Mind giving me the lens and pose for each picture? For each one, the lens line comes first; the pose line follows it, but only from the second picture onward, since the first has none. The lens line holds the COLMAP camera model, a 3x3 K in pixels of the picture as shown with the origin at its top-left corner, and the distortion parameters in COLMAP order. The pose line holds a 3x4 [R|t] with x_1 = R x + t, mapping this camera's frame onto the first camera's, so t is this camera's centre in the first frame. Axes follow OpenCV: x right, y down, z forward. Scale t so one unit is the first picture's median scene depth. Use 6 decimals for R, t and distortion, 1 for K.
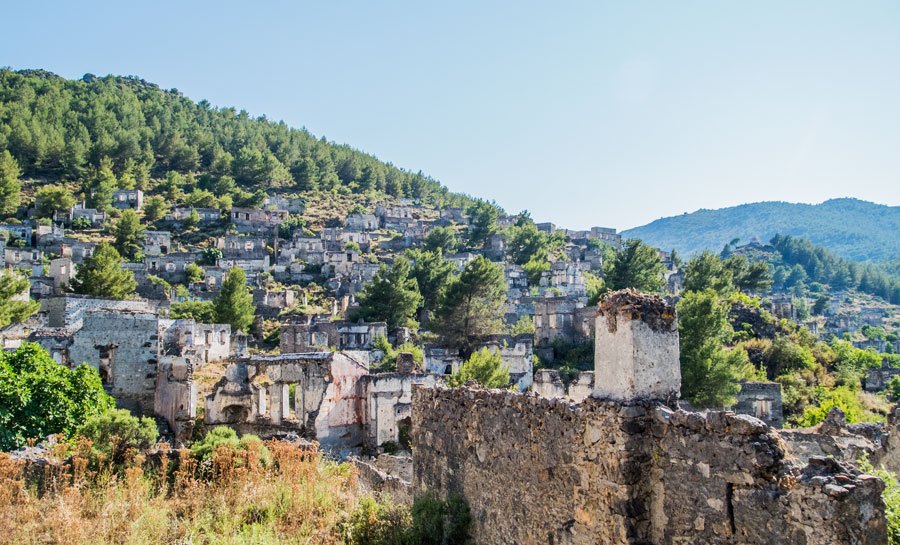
lens RADIAL K [[772.0, 0, 450.0], [0, 772.0, 272.5], [0, 0, 1]] dist [-0.000989, -0.000626]
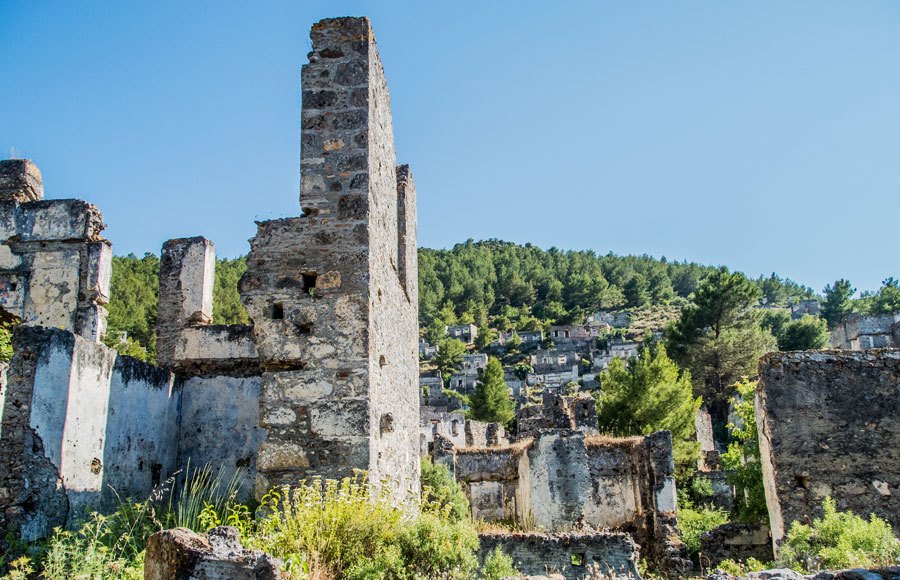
lens RADIAL K [[733.4, 0, 445.9], [0, 733.4, 327.2], [0, 0, 1]] dist [0.006145, -0.009544]
pose [[0.866656, -0.128877, -0.481974, 0.046857], [0.066615, 0.987302, -0.144216, 0.037897], [0.494439, 0.092879, 0.864236, 0.111977]]
